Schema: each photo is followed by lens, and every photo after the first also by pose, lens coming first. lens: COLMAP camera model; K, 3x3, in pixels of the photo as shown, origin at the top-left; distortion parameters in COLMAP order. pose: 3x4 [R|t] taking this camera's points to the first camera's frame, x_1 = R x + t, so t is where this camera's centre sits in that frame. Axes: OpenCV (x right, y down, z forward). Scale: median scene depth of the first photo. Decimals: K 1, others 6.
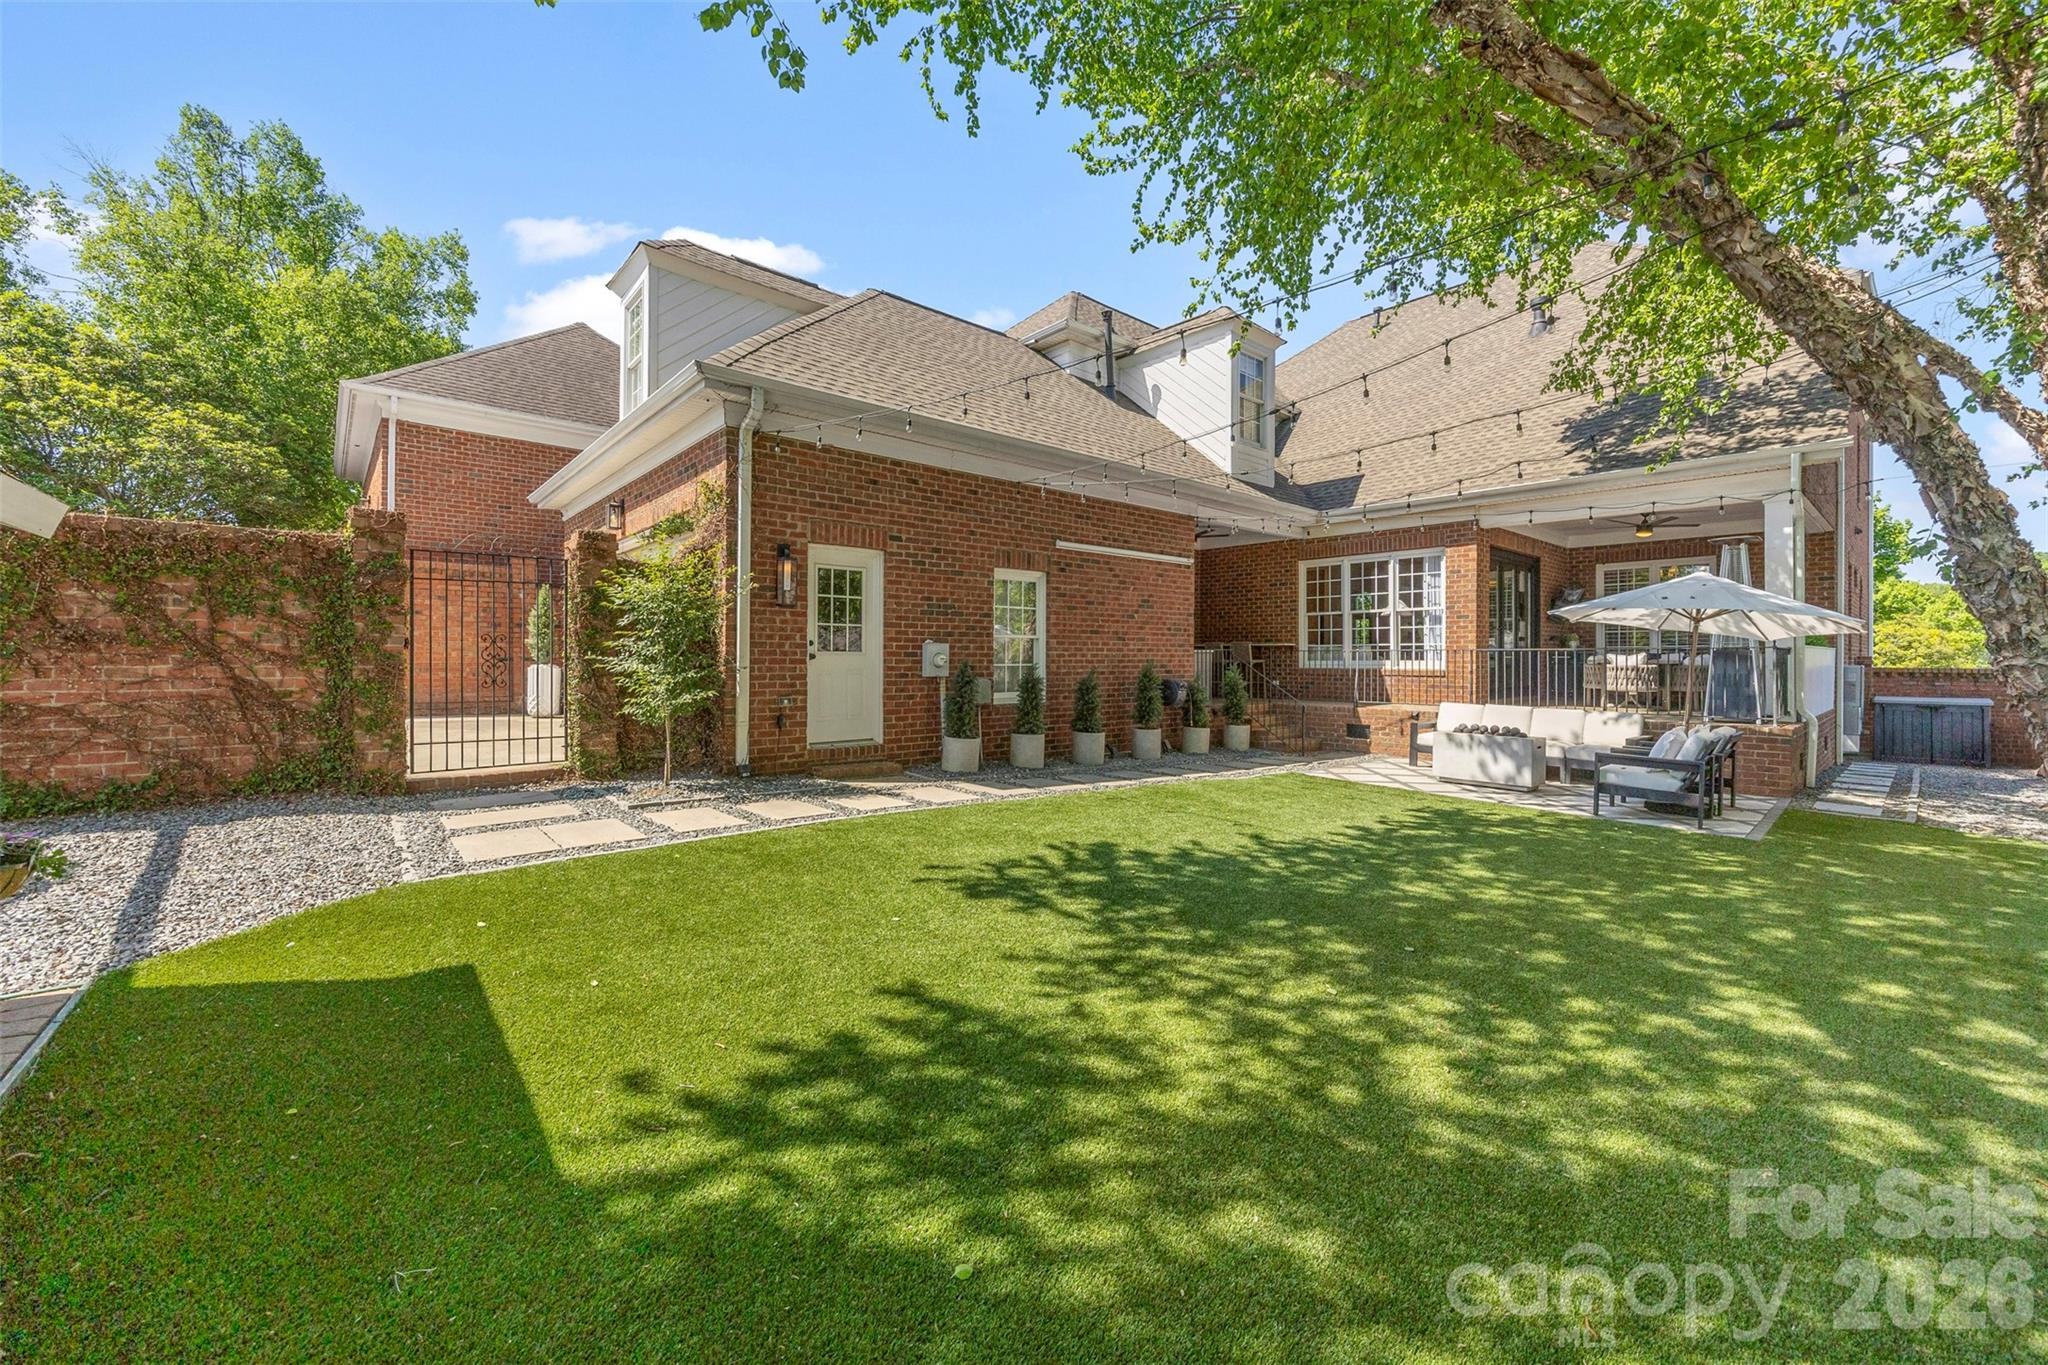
lens RADIAL K [[787.6, 0, 1012.2], [0, 787.6, 651.0], [0, 0, 1]] dist [-0.003059, 0.000475]
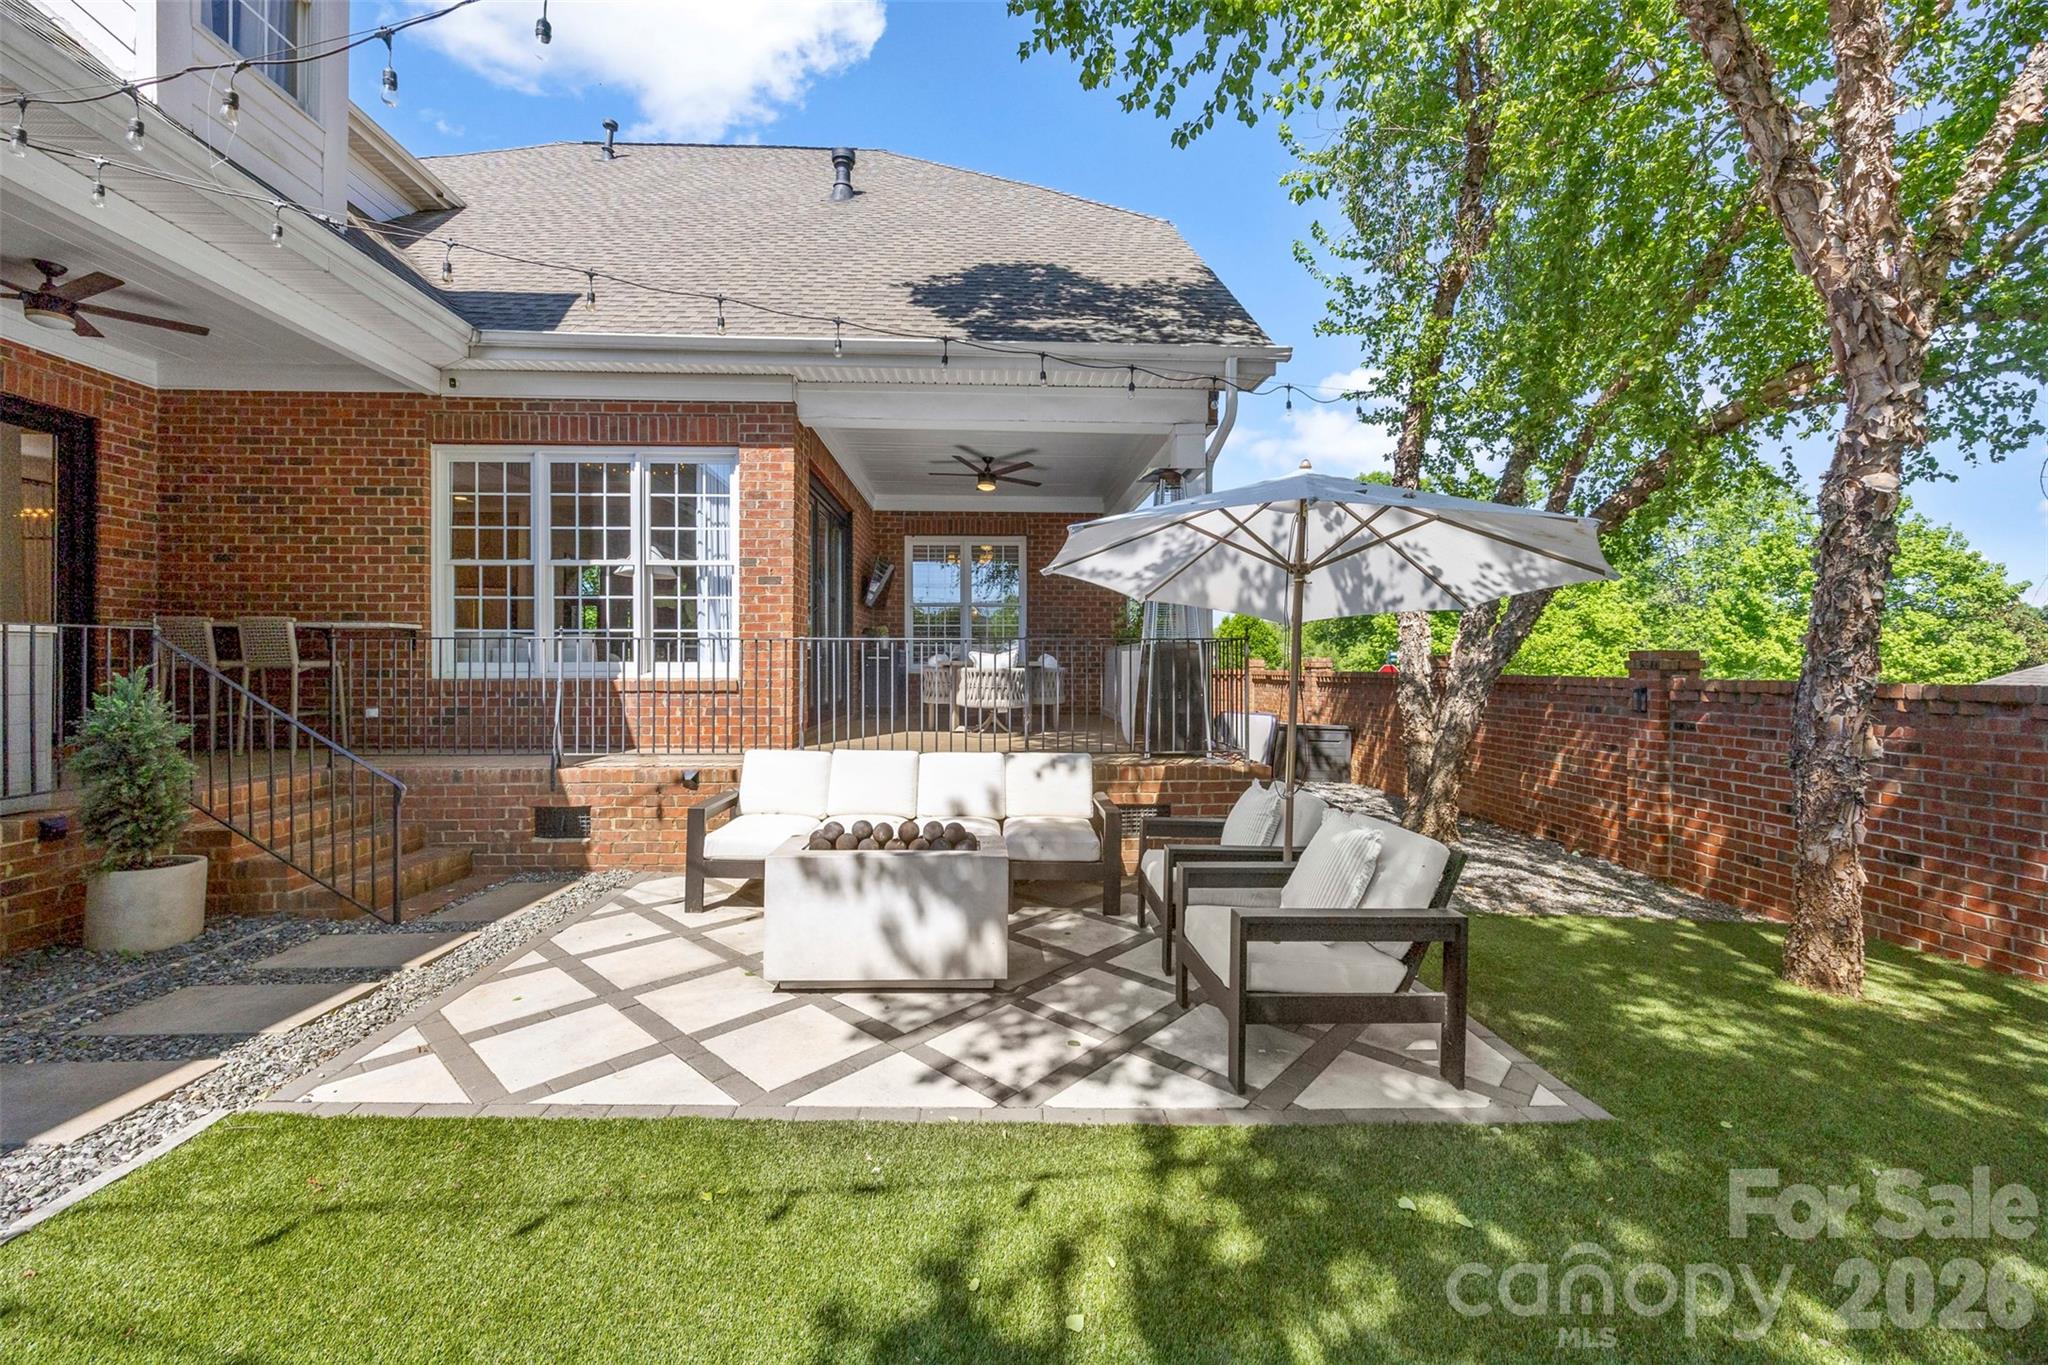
lens RADIAL K [[787.6, 0, 1018.4], [0, 787.6, 669.5], [0, 0, 1]] dist [-0.003059, 0.000475]
pose [[0.612734, -0.005176, 0.790272, 0.239426], [-0.005107, 0.999932, 0.010509, 0.010733], [-0.790273, -0.010475, 0.612666, 0.510091]]
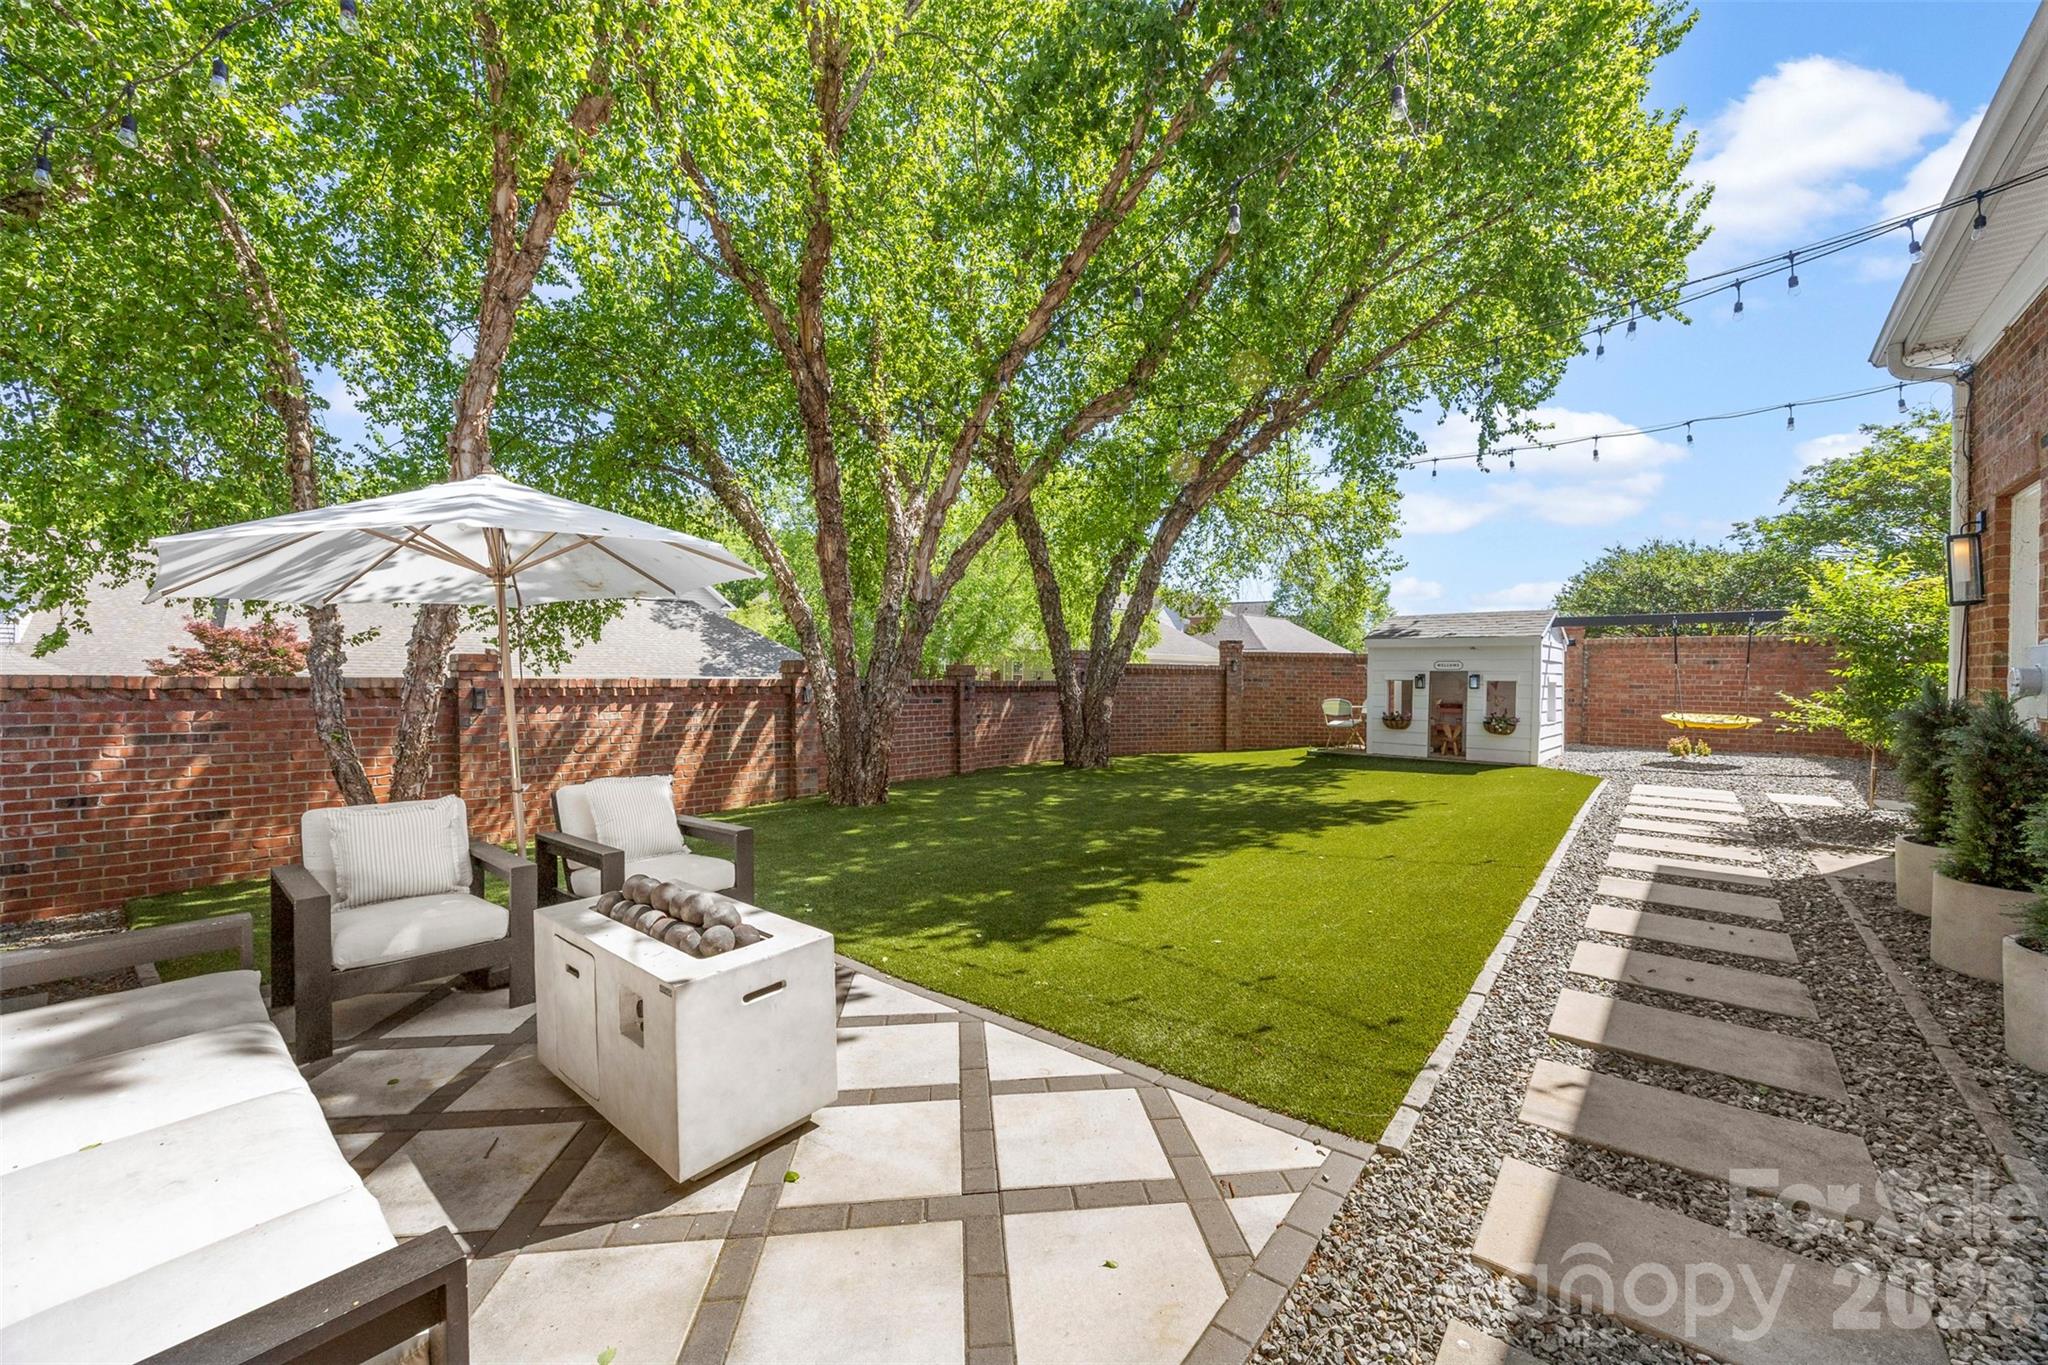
lens RADIAL K [[787.6, 0, 1025.0], [0, 787.6, 677.0], [0, 0, 1]] dist [-0.003059, 0.000475]
pose [[-0.986793, -0.014715, -0.161316, 0.333608], [-0.013993, 0.999886, -0.005607, 0.013476], [0.161380, -0.003275, -0.986887, 0.791728]]
